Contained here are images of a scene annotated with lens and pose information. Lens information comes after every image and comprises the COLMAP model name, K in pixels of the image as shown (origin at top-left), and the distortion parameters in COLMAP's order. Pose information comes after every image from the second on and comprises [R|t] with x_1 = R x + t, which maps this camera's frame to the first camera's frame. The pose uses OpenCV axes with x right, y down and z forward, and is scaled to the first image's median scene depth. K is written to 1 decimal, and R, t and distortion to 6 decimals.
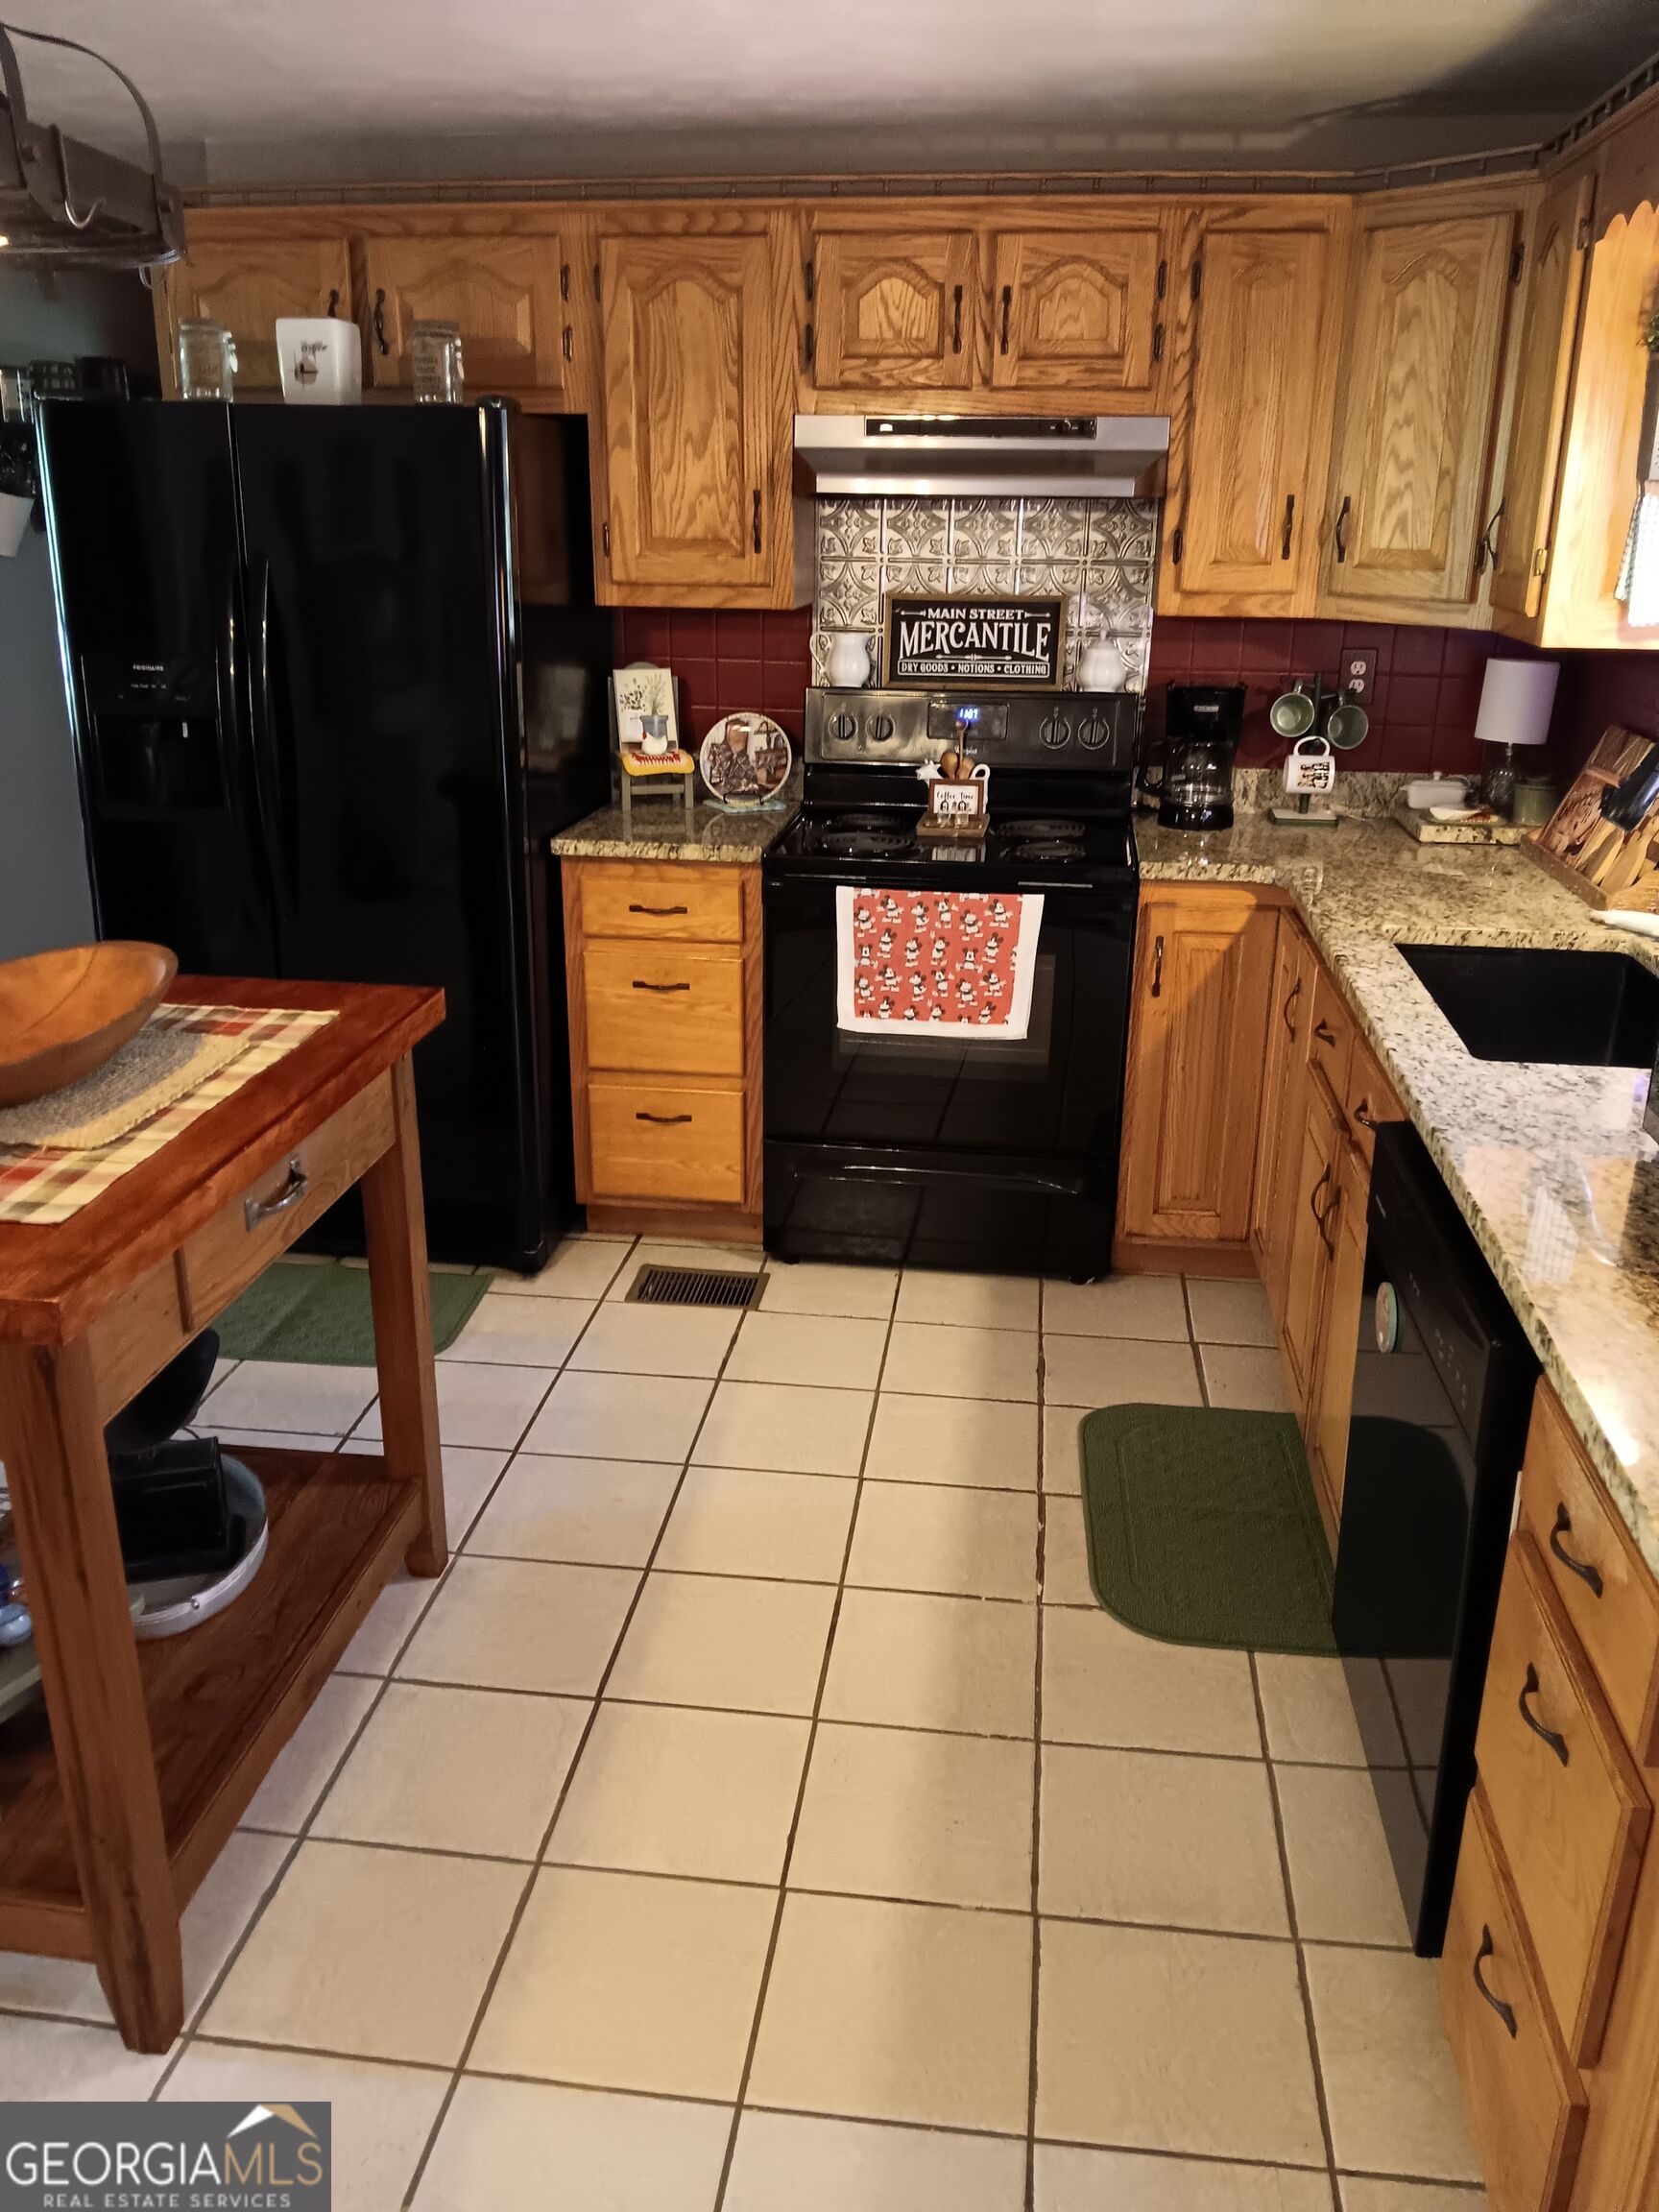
lens RADIAL K [[1748.2, 0, 834.9], [0, 1748.2, 1174.9], [0, 0, 1]] dist [0.008212, -0.074245]
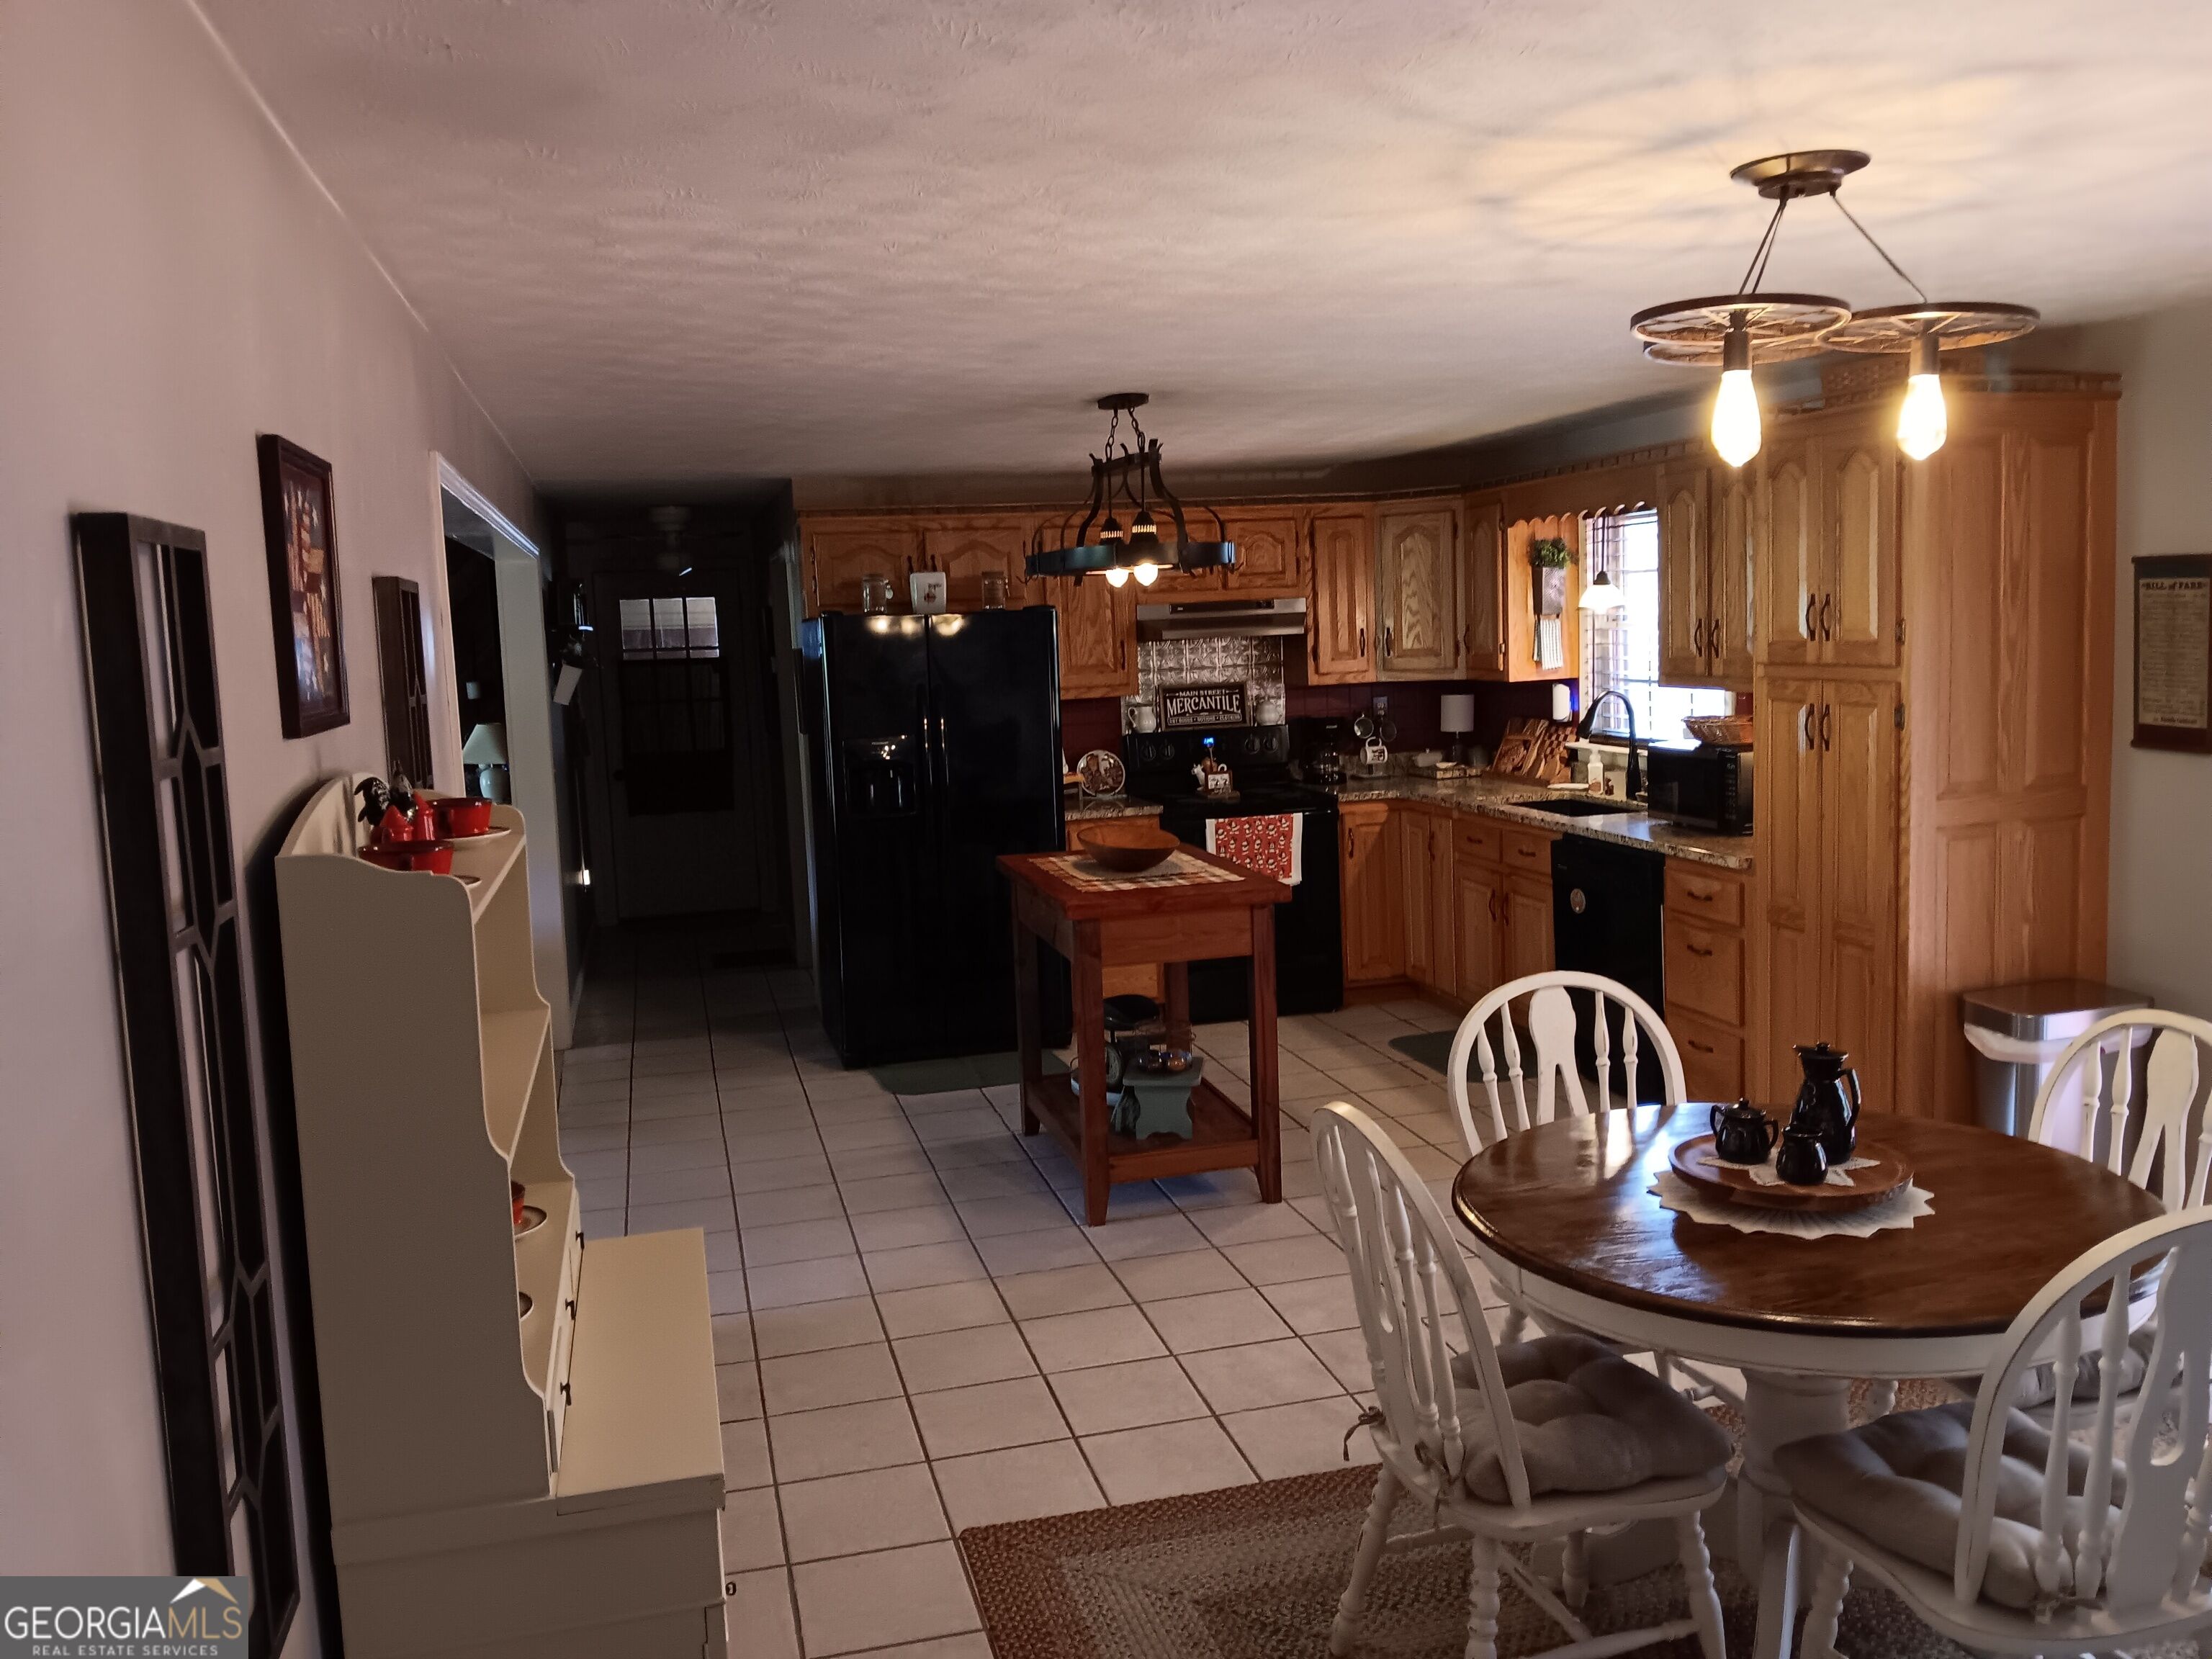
lens RADIAL K [[1748.2, 0, 1106.0], [0, 1748.2, 829.5], [0, 0, 1]] dist [0.008212, -0.074245]
pose [[0.931690, -0.094358, 0.350786, -0.814205], [0.180243, 0.958496, -0.220901, 0.272533], [-0.315384, 0.269038, 0.910028, -0.807236]]
